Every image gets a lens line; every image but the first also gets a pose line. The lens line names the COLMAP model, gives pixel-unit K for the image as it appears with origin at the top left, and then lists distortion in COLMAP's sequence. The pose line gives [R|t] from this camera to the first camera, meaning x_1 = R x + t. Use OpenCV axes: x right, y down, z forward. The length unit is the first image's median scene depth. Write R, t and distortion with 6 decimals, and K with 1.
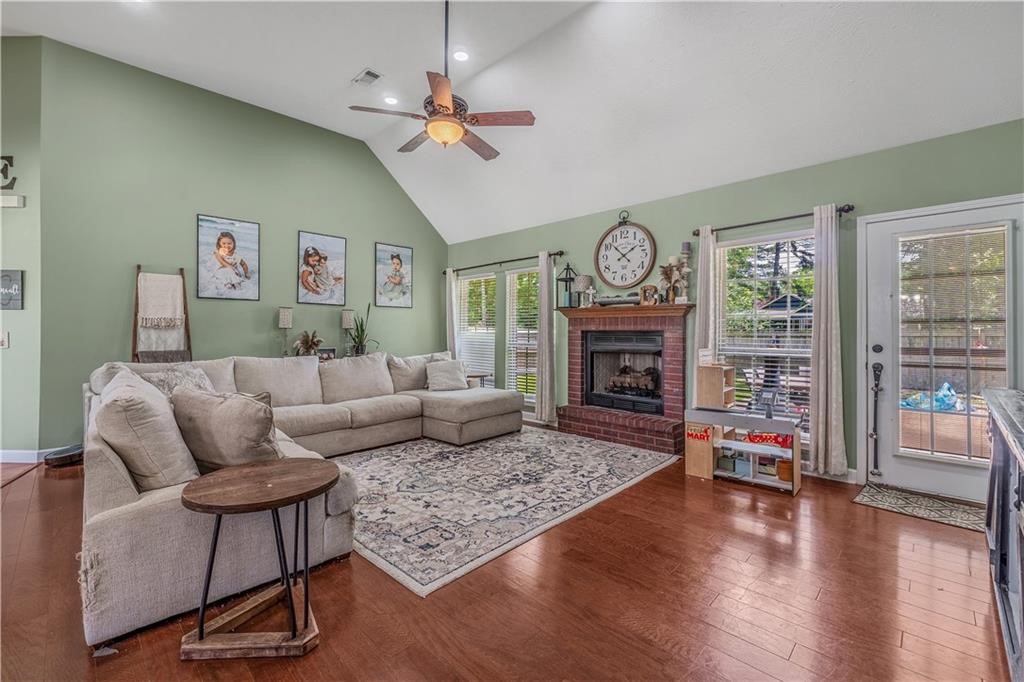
lens RADIAL K [[439.4, 0, 506.2], [0, 439.4, 329.6], [0, 0, 1]] dist [-0.001278, -0.000119]
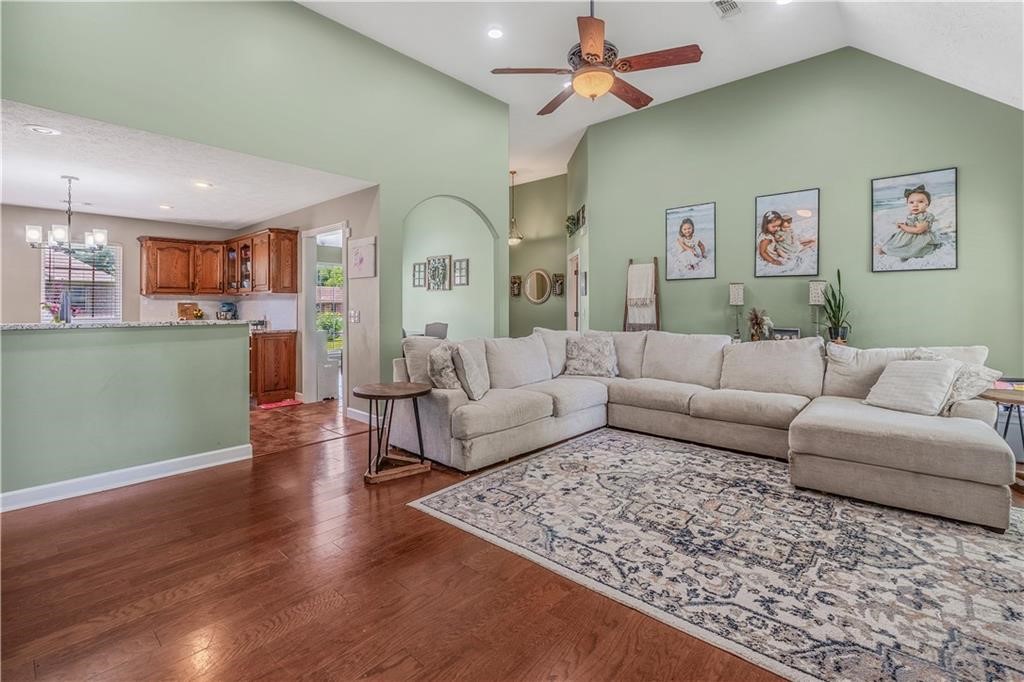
lens RADIAL K [[457.9, 0, 508.8], [0, 457.9, 308.3], [0, 0, 1]] dist [-0.002577, 0.000214]
pose [[0.043583, 0.000541, -0.999050, 0.636247], [0.002189, 0.999997, 0.000637, 0.002140], [0.999047, -0.002215, 0.043582, 0.647332]]
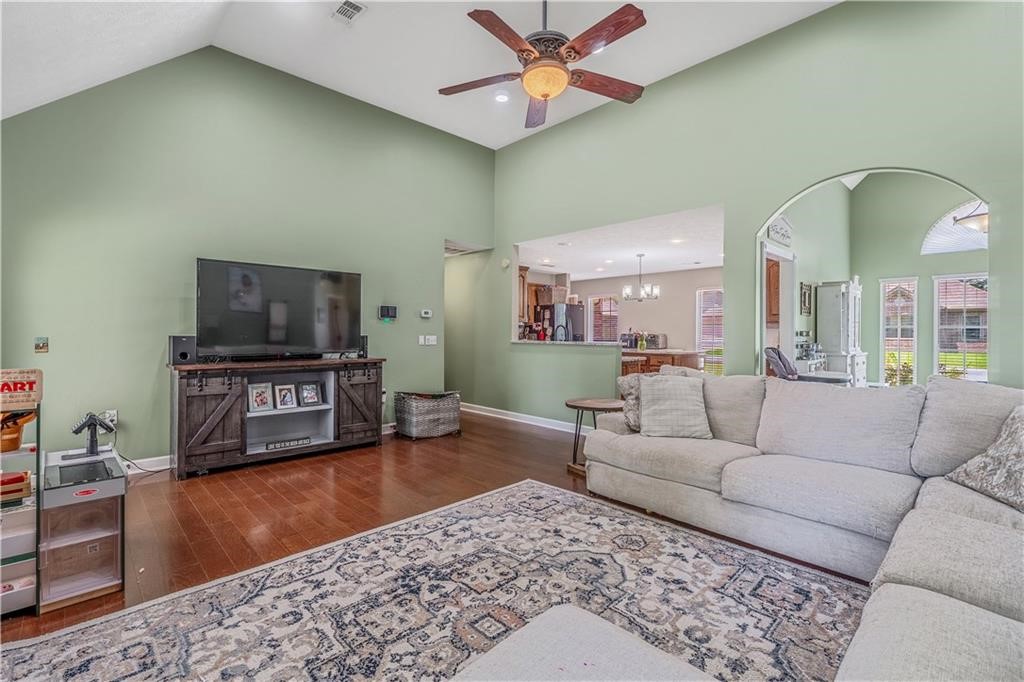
lens RADIAL K [[456.4, 0, 513.7], [0, 456.4, 333.3], [0, 0, 1]] dist [-0.001678, -0.000367]
pose [[-0.999699, -0.009302, 0.022706, -0.085508], [-0.009289, 0.999957, 0.000674, 0.001416], [-0.022712, 0.000462, -0.999742, 1.496786]]
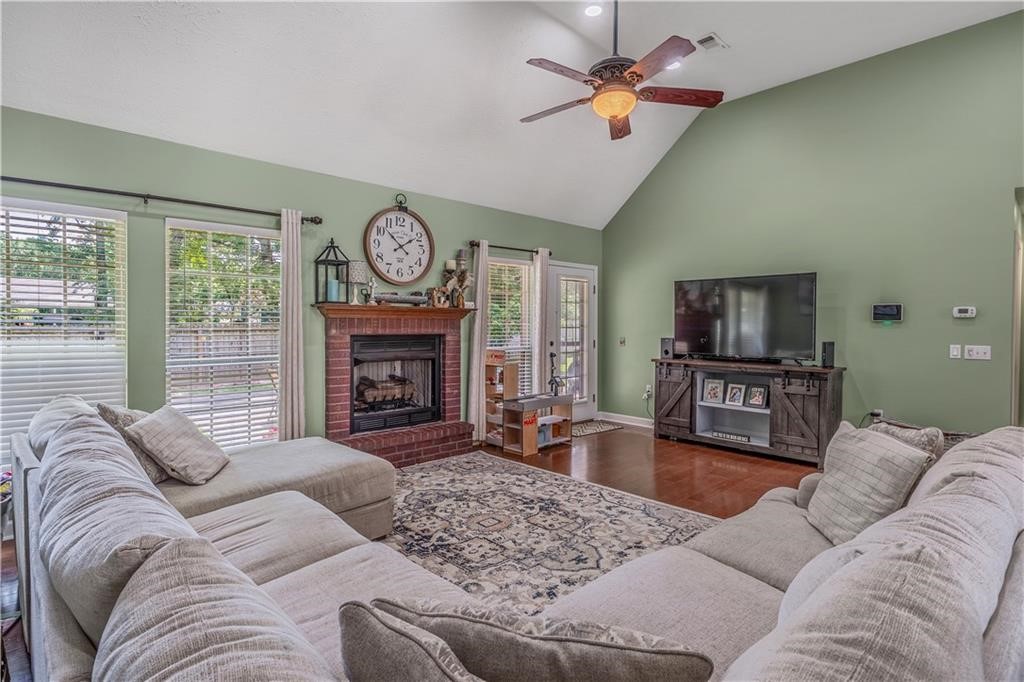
lens RADIAL K [[515.1, 0, 513.6], [0, 515.1, 330.0], [0, 0, 1]] dist [-0.000896, -0.000026]
pose [[0.027964, -0.014127, 0.999509, -0.925716], [-0.008777, 0.999858, 0.014377, -0.028413], [-0.999570, -0.009174, 0.027836, 0.950759]]
